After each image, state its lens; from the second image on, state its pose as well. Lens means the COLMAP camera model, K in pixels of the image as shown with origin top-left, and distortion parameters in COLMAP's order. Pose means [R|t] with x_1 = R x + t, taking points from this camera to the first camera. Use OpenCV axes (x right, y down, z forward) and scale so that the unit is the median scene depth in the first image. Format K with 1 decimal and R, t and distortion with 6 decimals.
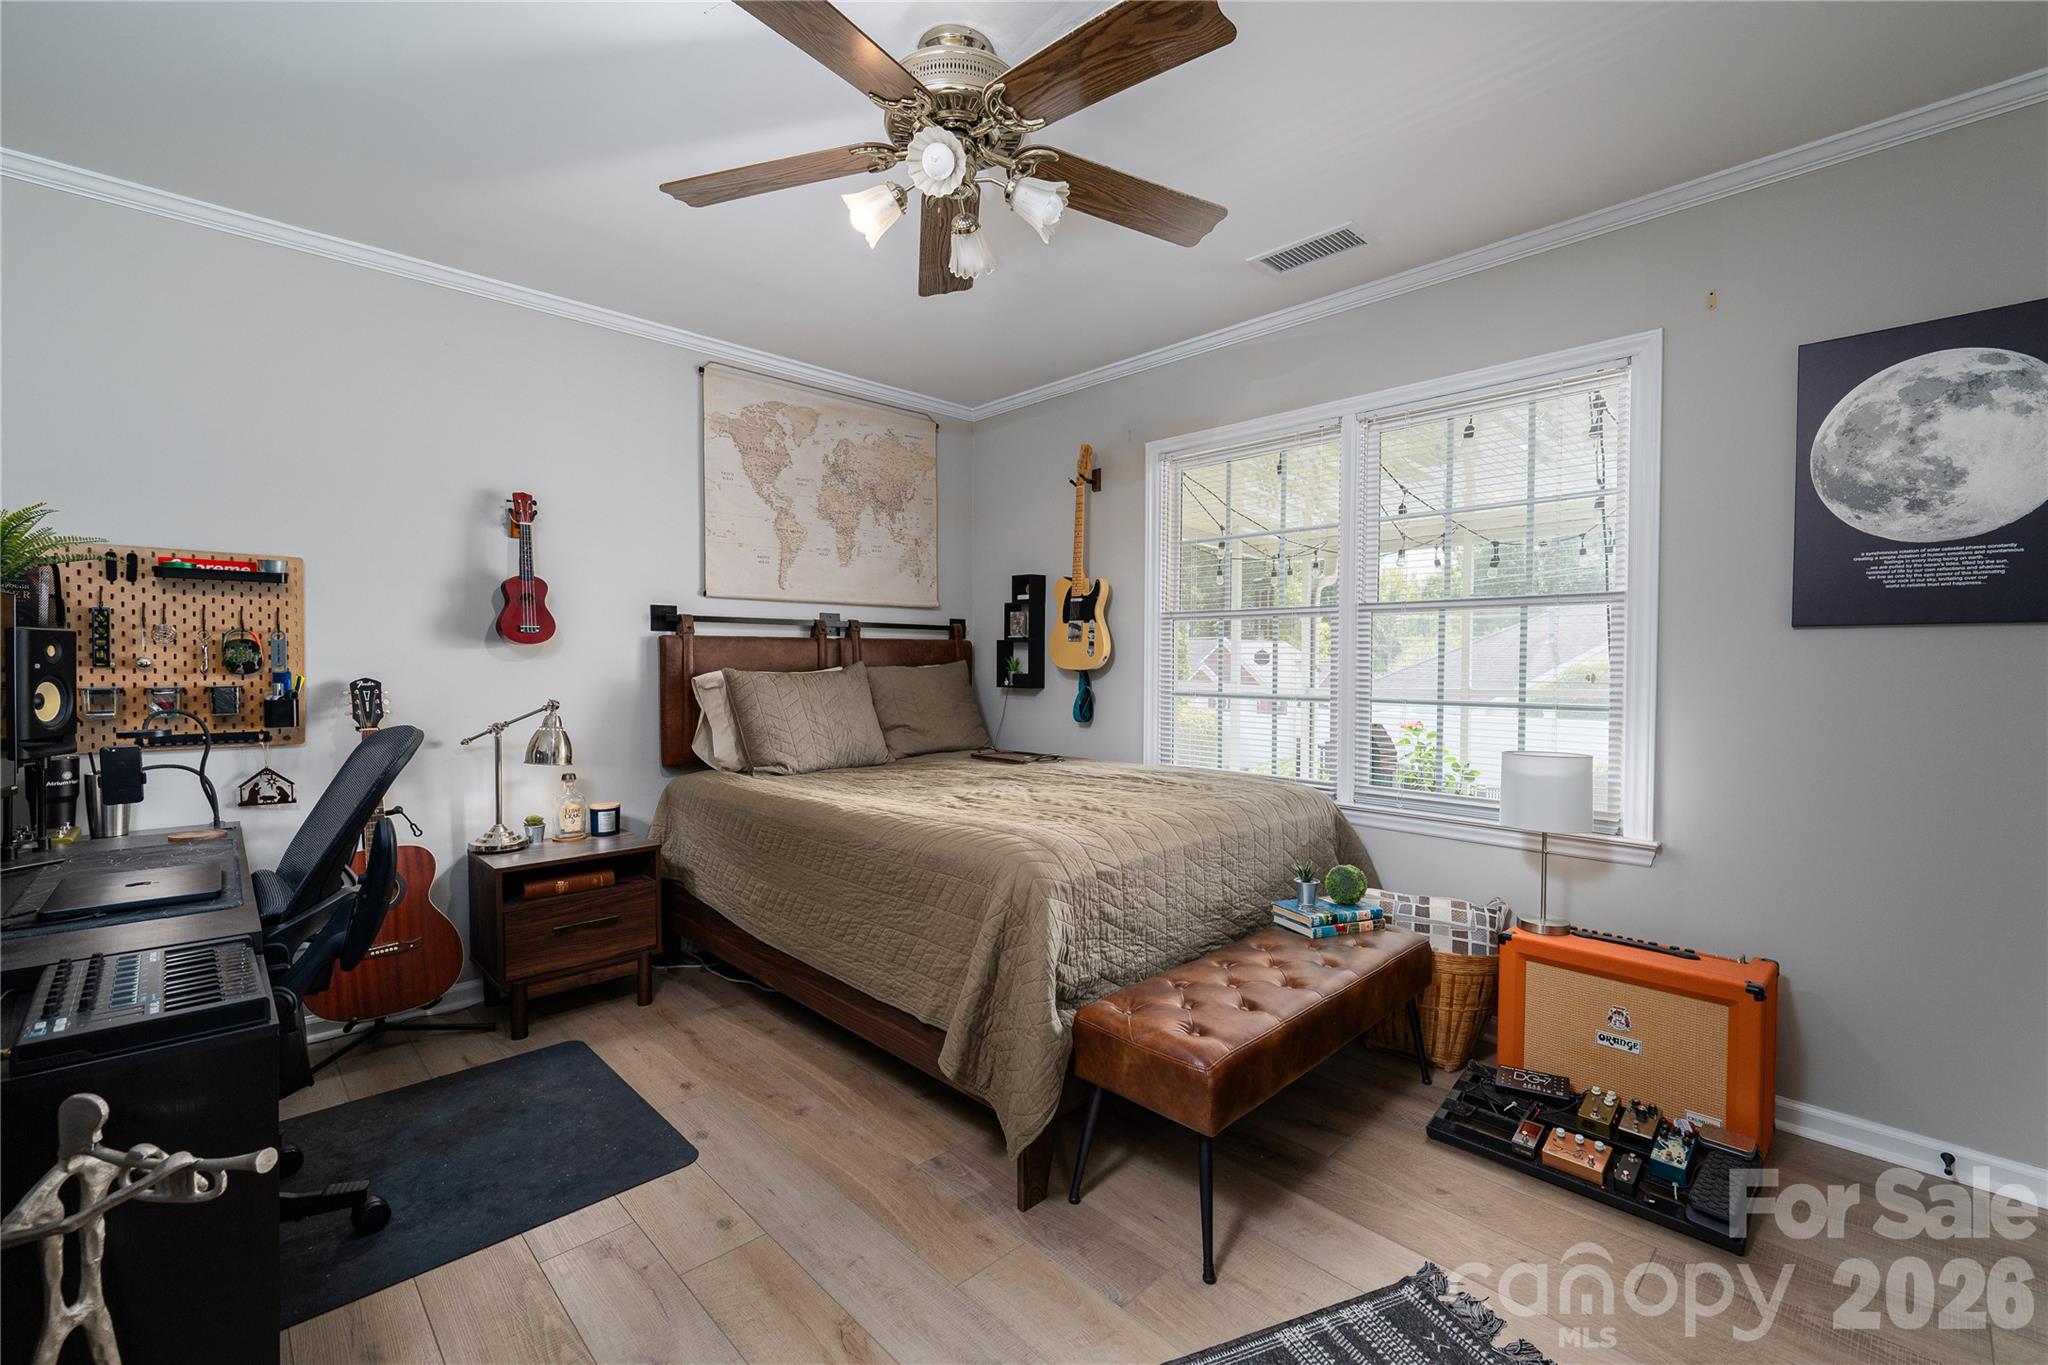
lens RADIAL K [[871.5, 0, 1031.2], [0, 871.5, 678.7], [0, 0, 1]] dist [0.001619, 0.000027]
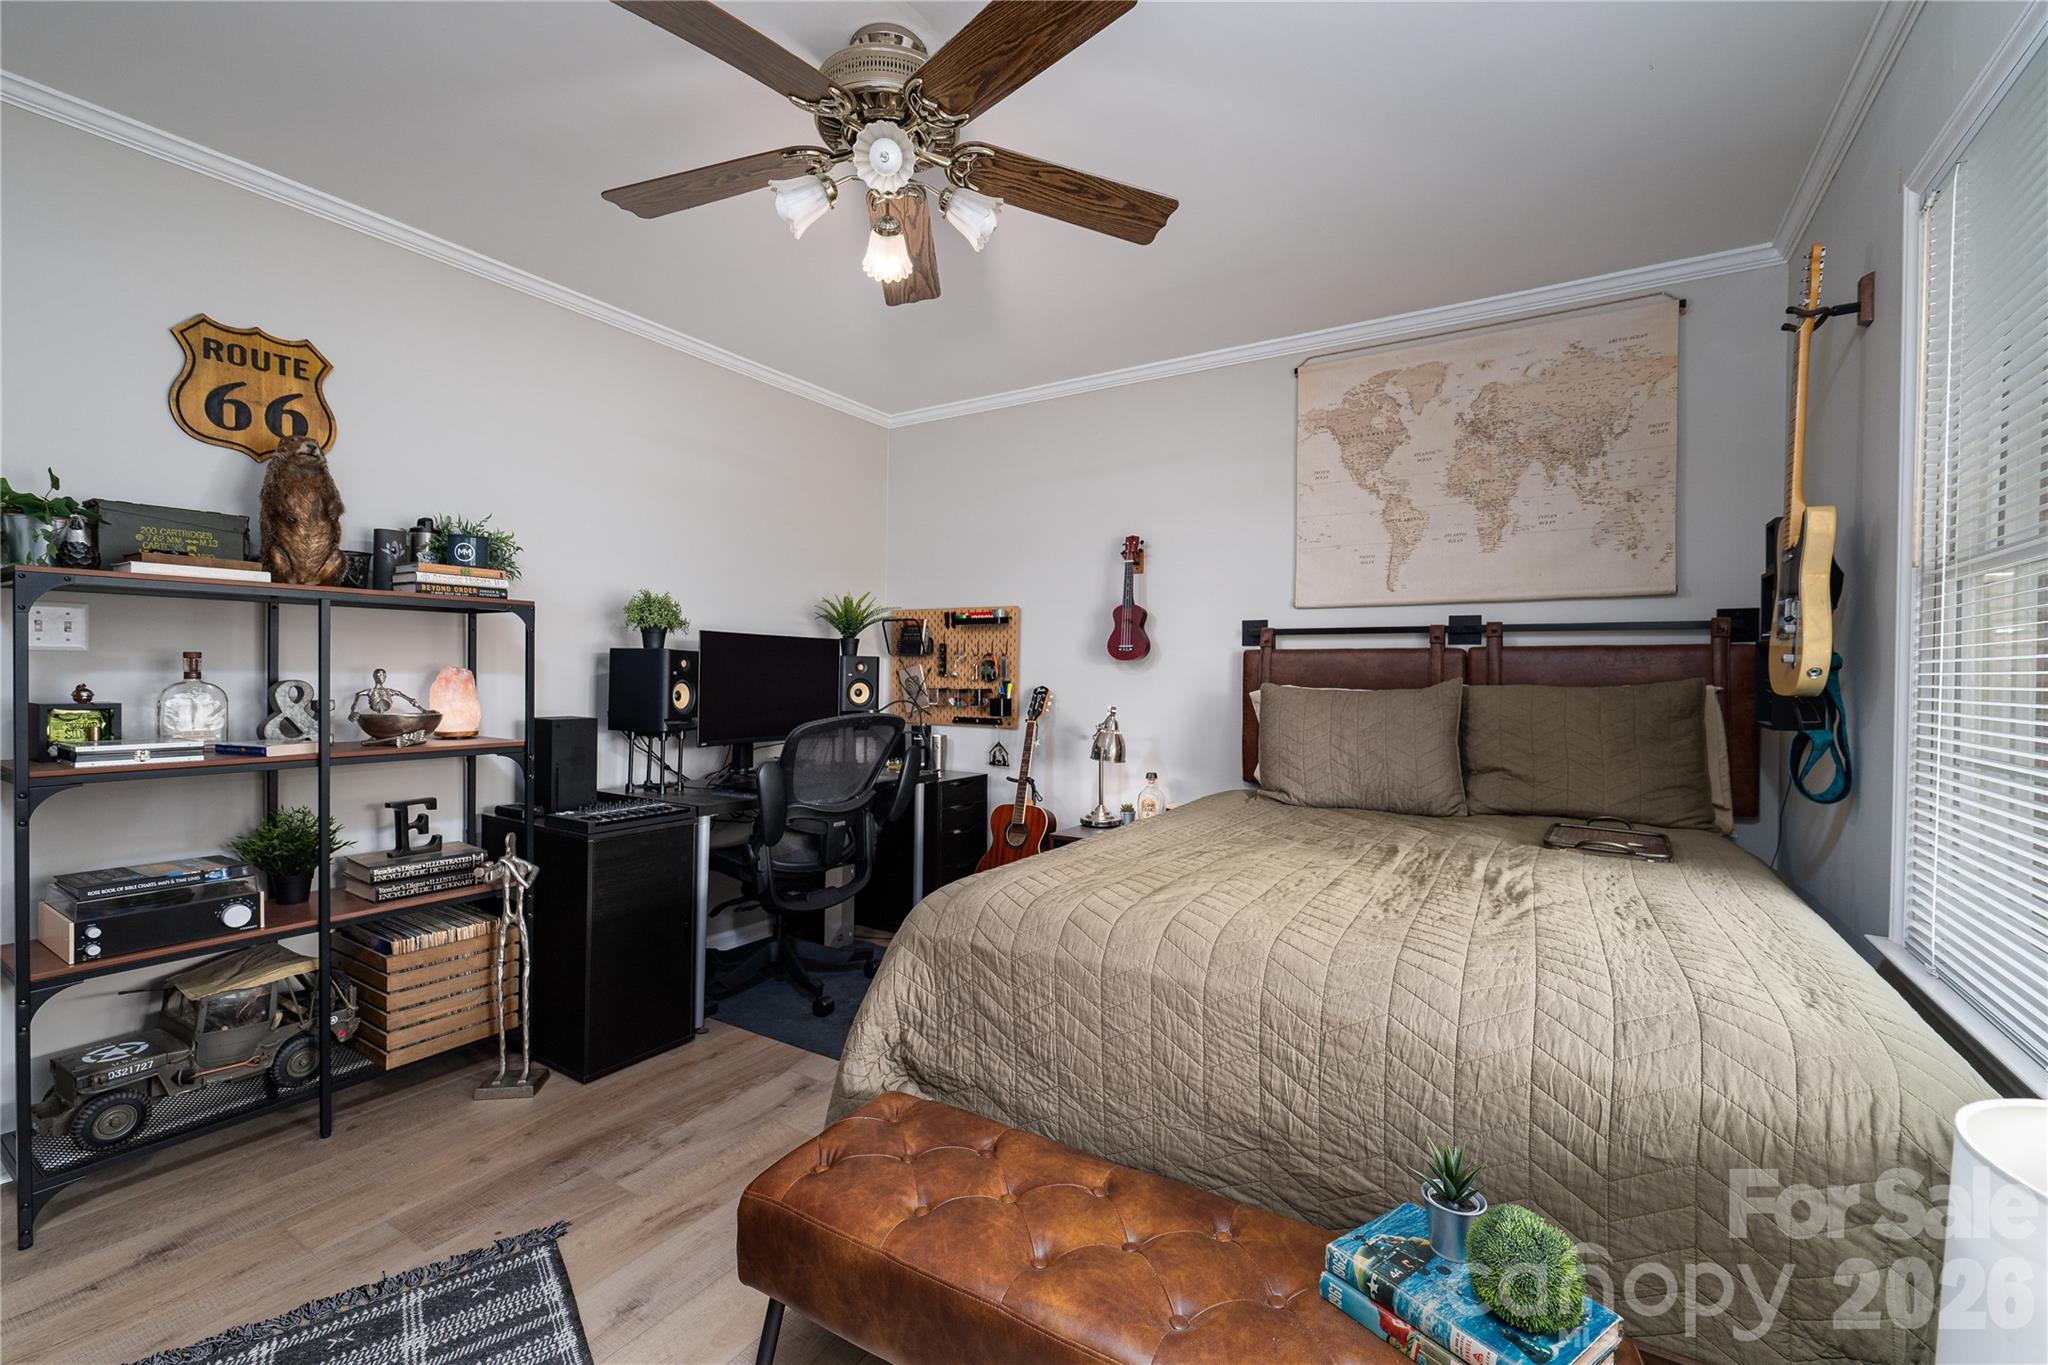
lens RADIAL K [[871.5, 0, 1031.3], [0, 871.5, 680.3], [0, 0, 1]] dist [0.001619, 0.000027]
pose [[0.239192, 0.005489, -0.970957, 0.488532], [-0.030318, 0.999539, -0.001818, -0.005358], [0.970499, 0.029872, 0.239248, 0.507754]]
